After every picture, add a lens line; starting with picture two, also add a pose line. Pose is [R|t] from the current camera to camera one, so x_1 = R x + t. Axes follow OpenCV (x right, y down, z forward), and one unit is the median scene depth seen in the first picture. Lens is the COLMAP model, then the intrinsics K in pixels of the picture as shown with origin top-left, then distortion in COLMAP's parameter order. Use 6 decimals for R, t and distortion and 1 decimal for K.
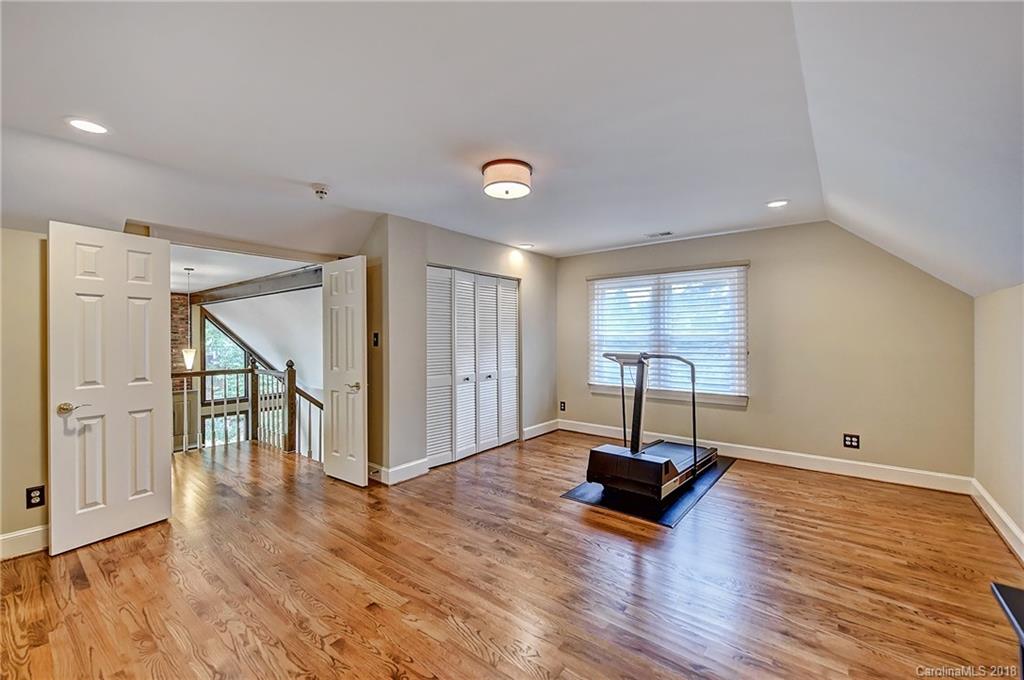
lens RADIAL K [[423.5, 0, 515.9], [0, 423.5, 337.3], [0, 0, 1]] dist [0.006239, -0.000025]
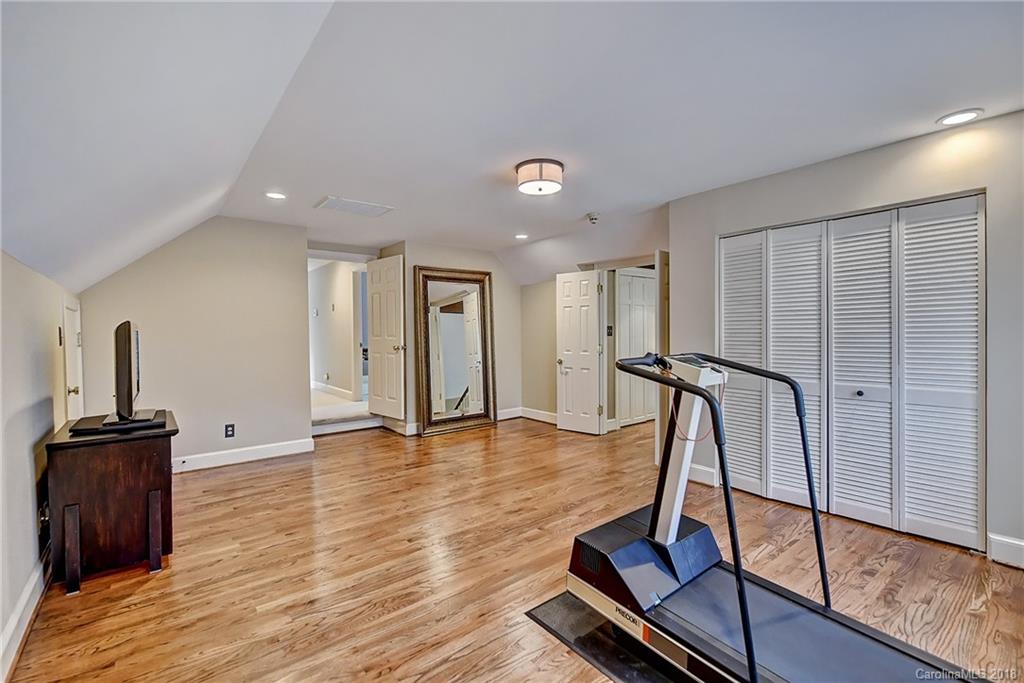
lens RADIAL K [[453.3, 0, 511.9], [0, 453.3, 337.1], [0, 0, 1]] dist [0.001475, 0.000147]
pose [[-0.233718, 0.014744, -0.972193, 1.115443], [0.005695, 0.999889, 0.013795, 0.011724], [0.972288, -0.002312, -0.233776, 1.213708]]
